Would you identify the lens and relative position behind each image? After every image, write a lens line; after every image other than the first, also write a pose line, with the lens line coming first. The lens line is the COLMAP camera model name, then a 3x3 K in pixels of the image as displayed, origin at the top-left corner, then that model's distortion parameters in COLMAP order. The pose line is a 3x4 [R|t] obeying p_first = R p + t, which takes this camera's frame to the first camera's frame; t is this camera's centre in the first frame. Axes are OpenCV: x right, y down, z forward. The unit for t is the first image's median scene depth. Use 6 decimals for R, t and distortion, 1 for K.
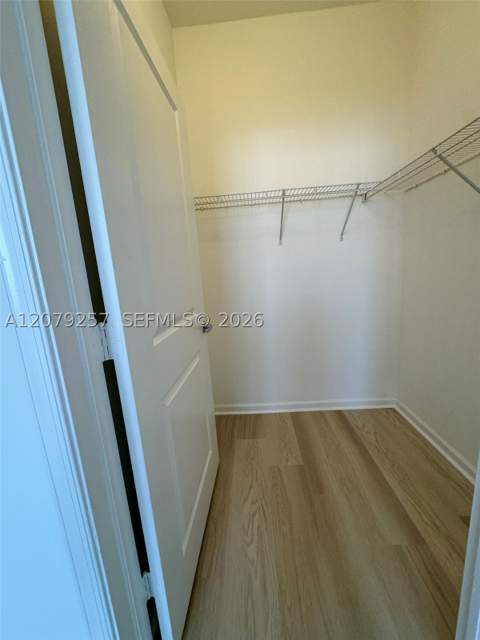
lens RADIAL K [[254.2, 0, 240.0], [0, 254.2, 320.0], [0, 0, 1]] dist [-0.000613, 0.000031]
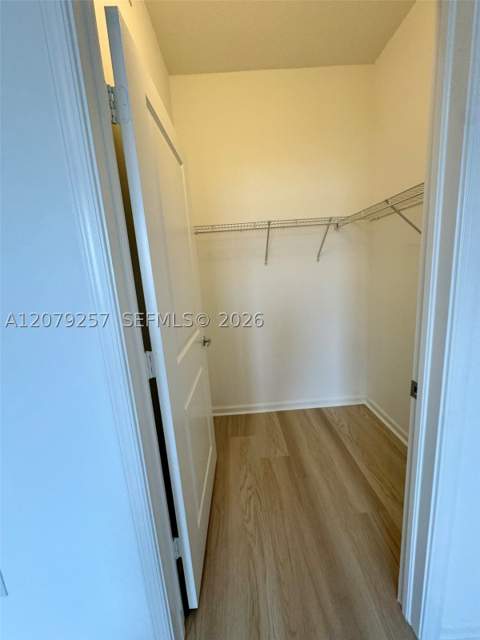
lens RADIAL K [[258.4, 0, 240.0], [0, 258.4, 320.0], [0, 0, 1]] dist [0.015730, -0.000009]
pose [[0.997097, -0.015767, 0.074489, -0.060514], [0.015734, 0.999876, 0.001034, -0.064131], [-0.074496, 0.000141, 0.997221, -0.187962]]
